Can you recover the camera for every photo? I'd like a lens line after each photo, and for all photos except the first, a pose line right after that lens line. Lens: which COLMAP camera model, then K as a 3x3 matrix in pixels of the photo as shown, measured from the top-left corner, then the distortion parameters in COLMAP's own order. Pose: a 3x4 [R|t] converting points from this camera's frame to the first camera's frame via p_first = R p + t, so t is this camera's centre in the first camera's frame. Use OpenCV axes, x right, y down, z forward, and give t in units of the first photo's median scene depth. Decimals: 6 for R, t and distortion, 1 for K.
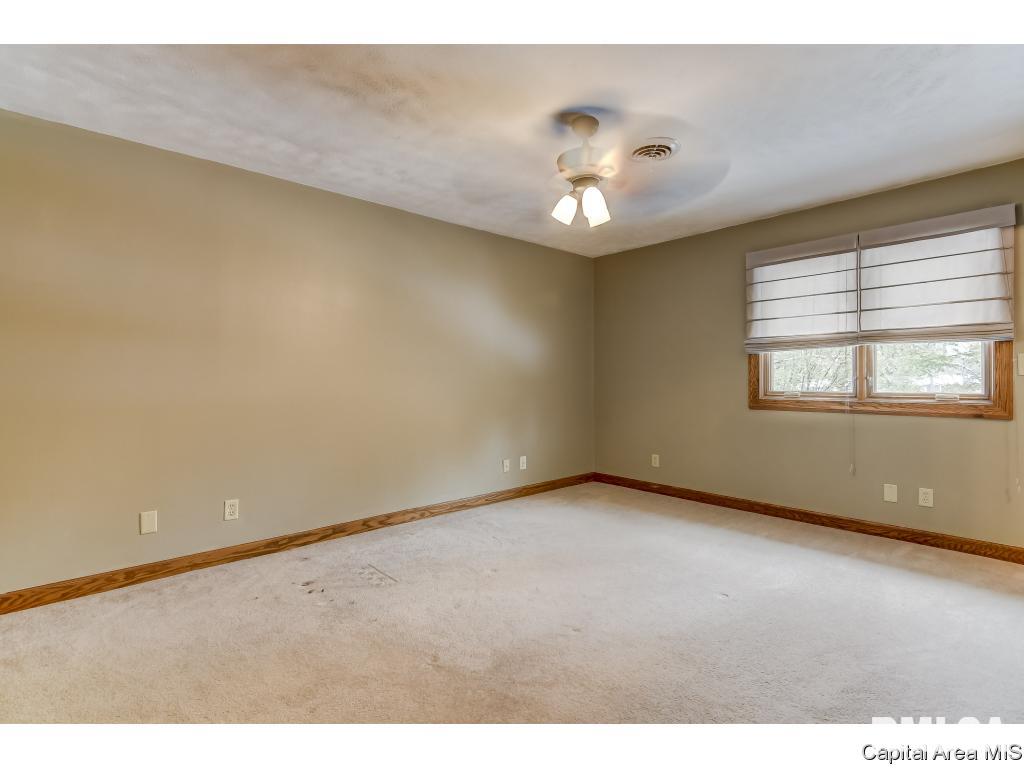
lens RADIAL K [[491.9, 0, 507.0], [0, 491.9, 379.8], [0, 0, 1]] dist [-0.000525, -0.001141]
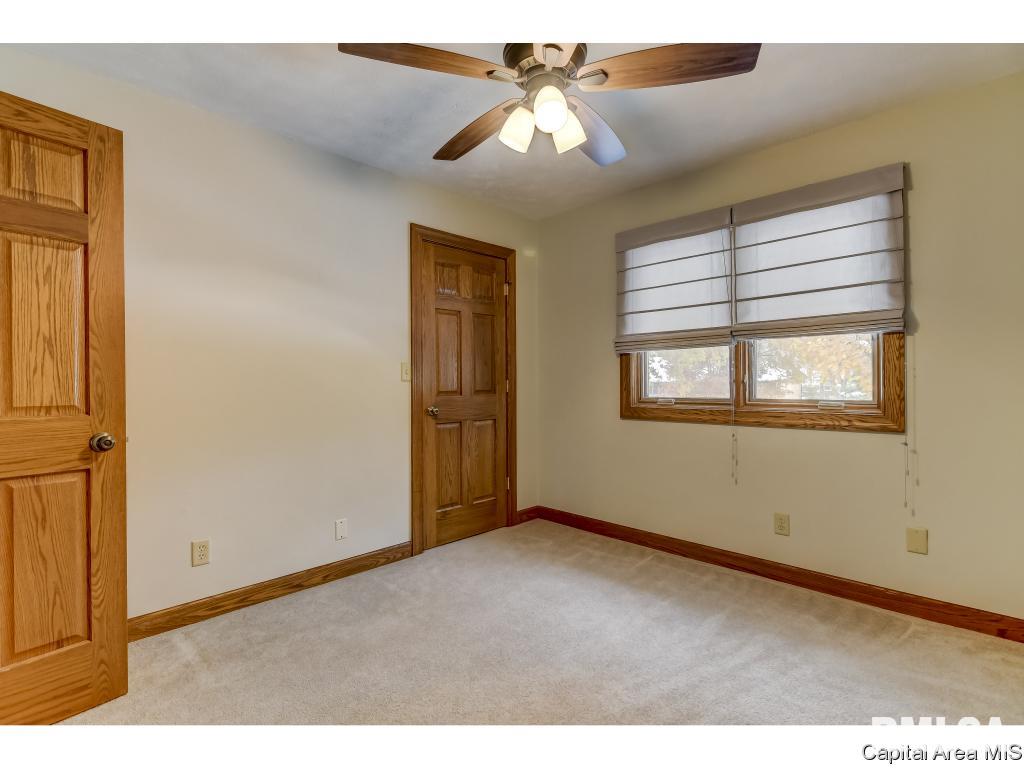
lens RADIAL K [[491.9, 0, 503.6], [0, 491.9, 380.2], [0, 0, 1]] dist [-0.000525, -0.001141]
pose [[0.998345, -0.004950, 0.057299, 0.279941], [0.005471, 0.999945, -0.008927, -0.000523], [-0.057251, 0.009225, 0.998317, 0.197114]]
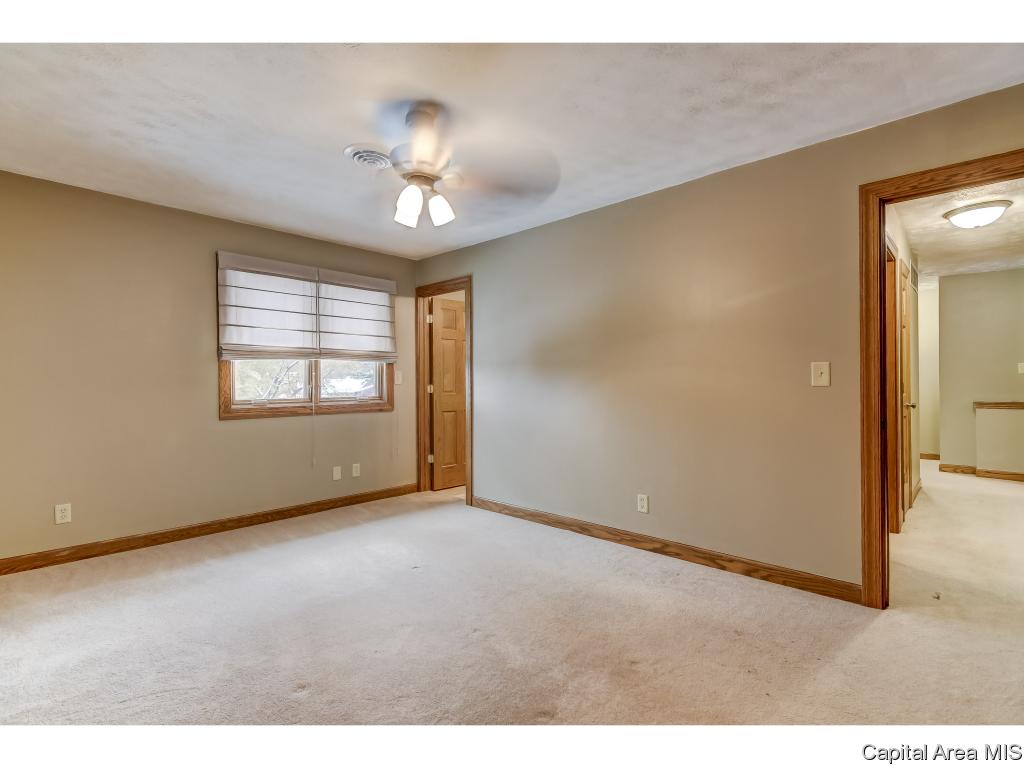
lens RADIAL K [[491.9, 0, 510.4], [0, 491.9, 382.5], [0, 0, 1]] dist [-0.000525, -0.001141]
pose [[-0.100457, 0.009689, 0.994894, -0.553690], [0.011592, 0.999896, -0.008567, 0.003392], [-0.994874, 0.010673, -0.100559, 0.641047]]
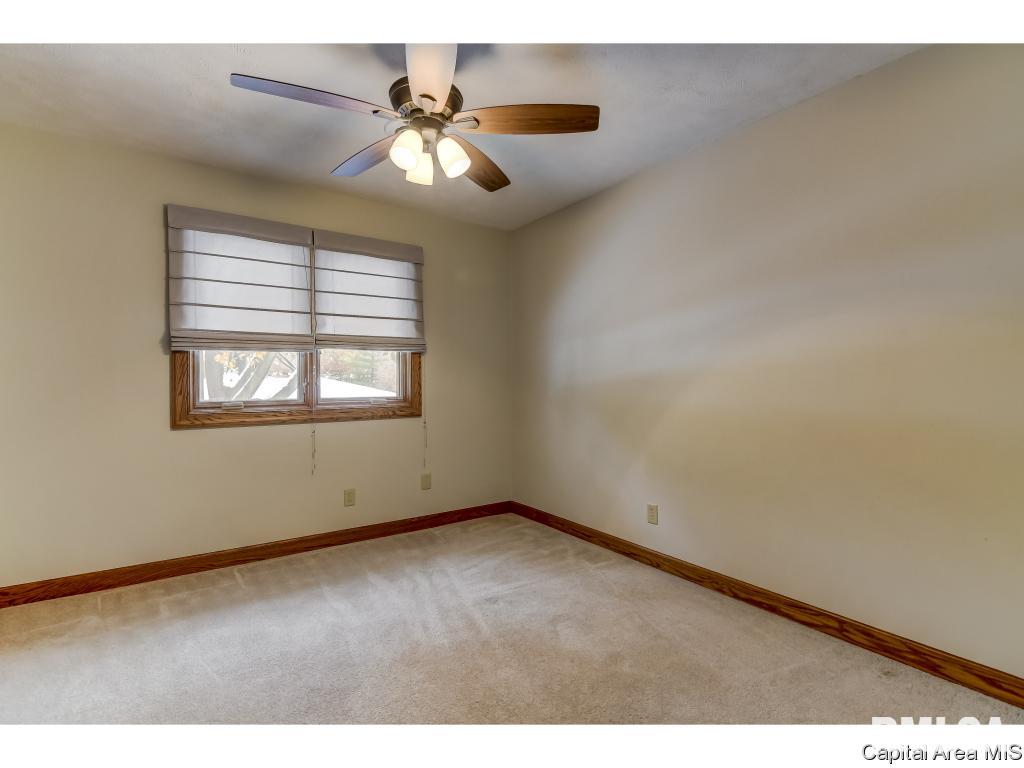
lens RADIAL K [[491.9, 0, 510.2], [0, 491.9, 383.6], [0, 0, 1]] dist [-0.000525, -0.001141]
pose [[0.105073, 0.005629, 0.994449, -0.176399], [0.015714, 0.999850, -0.007319, 0.008156], [-0.994340, 0.016396, 0.104968, 0.525237]]
